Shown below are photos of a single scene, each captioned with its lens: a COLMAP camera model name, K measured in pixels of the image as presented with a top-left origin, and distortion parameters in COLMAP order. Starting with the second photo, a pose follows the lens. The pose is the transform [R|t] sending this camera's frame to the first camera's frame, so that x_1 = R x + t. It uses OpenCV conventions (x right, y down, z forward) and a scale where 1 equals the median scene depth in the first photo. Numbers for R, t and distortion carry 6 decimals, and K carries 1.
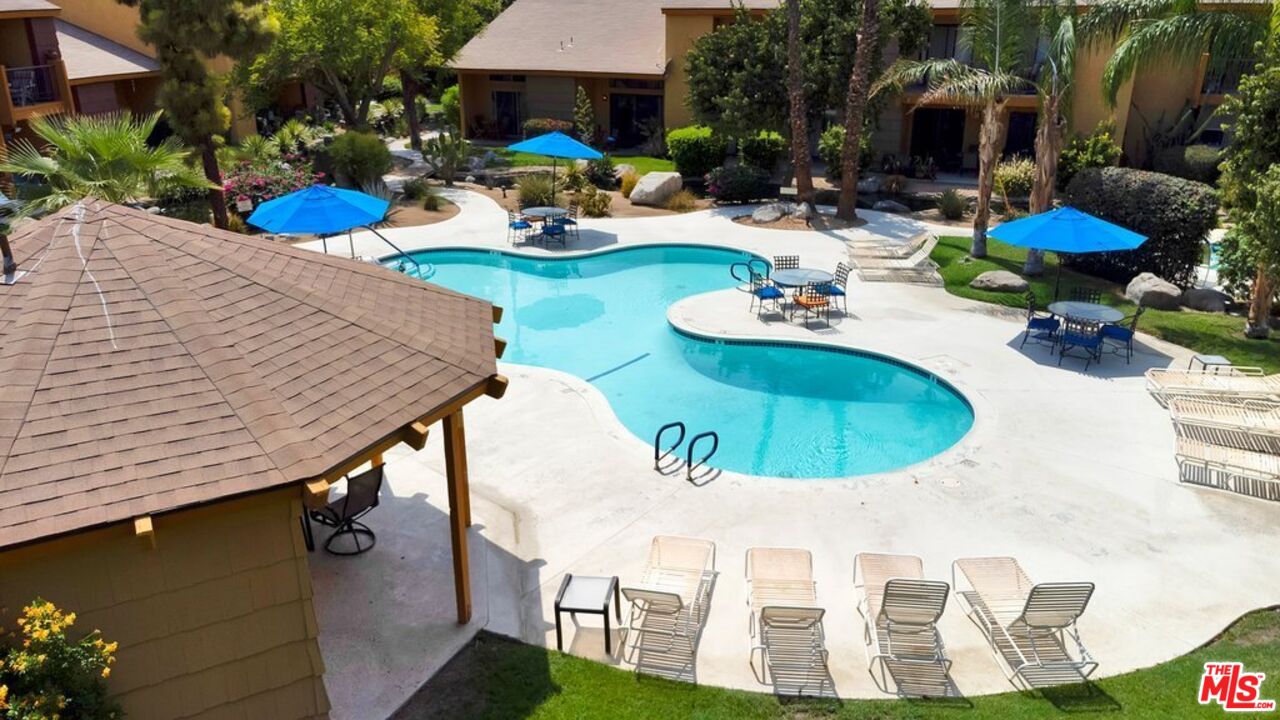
lens RADIAL K [[996.5, 0, 610.4], [0, 996.5, 353.0], [0, 0, 1]] dist [0.035808, -0.001613]
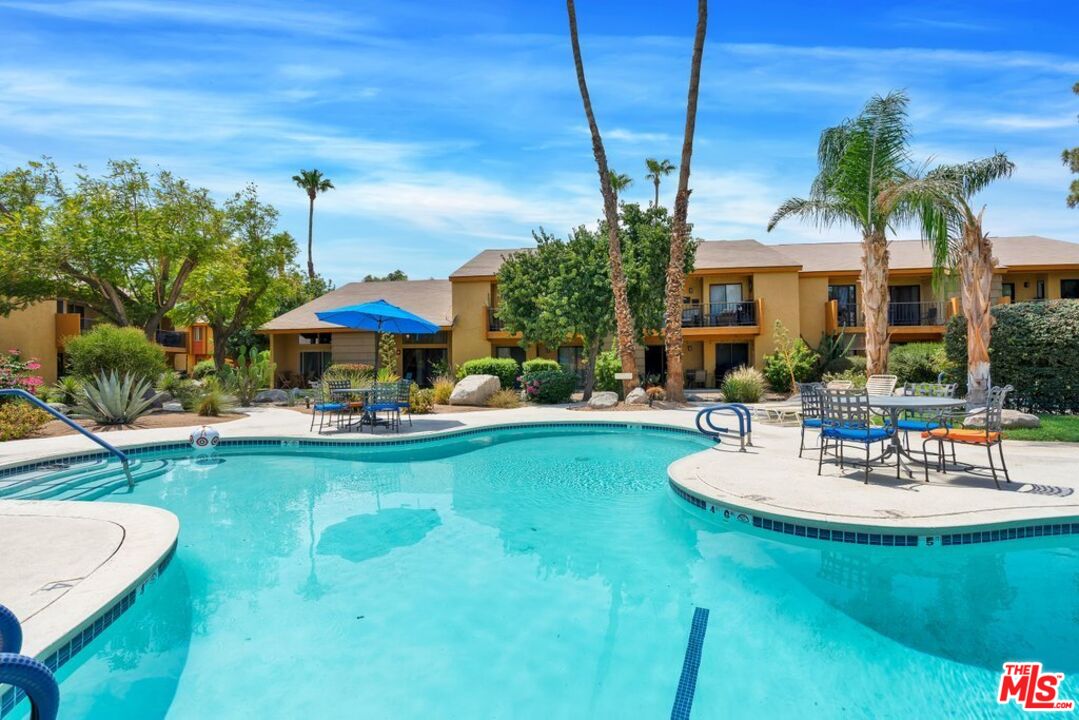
lens RADIAL K [[490.5, 0, 539.5], [0, 490.5, 360.0], [0, 0, 1]] dist [-0.002404, -0.000168]
pose [[0.944272, 0.005968, 0.329112, -0.055903], [0.113958, 0.932078, -0.343866, -0.017667], [-0.308810, 0.362208, 0.879455, 0.545427]]
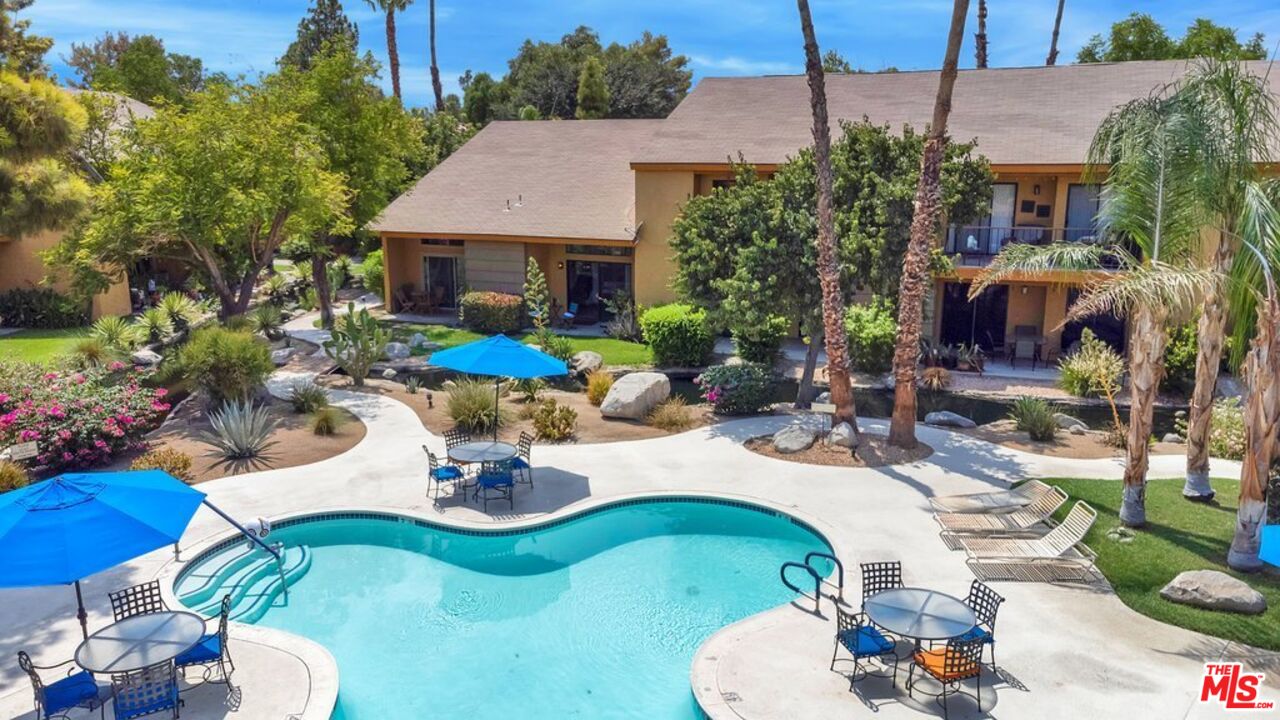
lens RADIAL K [[970.8, 0, 619.6], [0, 970.8, 336.4], [0, 0, 1]] dist [0.050735, 0.001424]
pose [[0.997820, -0.011203, 0.065044, -0.012739], [0.020675, 0.988943, -0.146851, -0.104288], [-0.062679, 0.147875, 0.987018, 0.282387]]
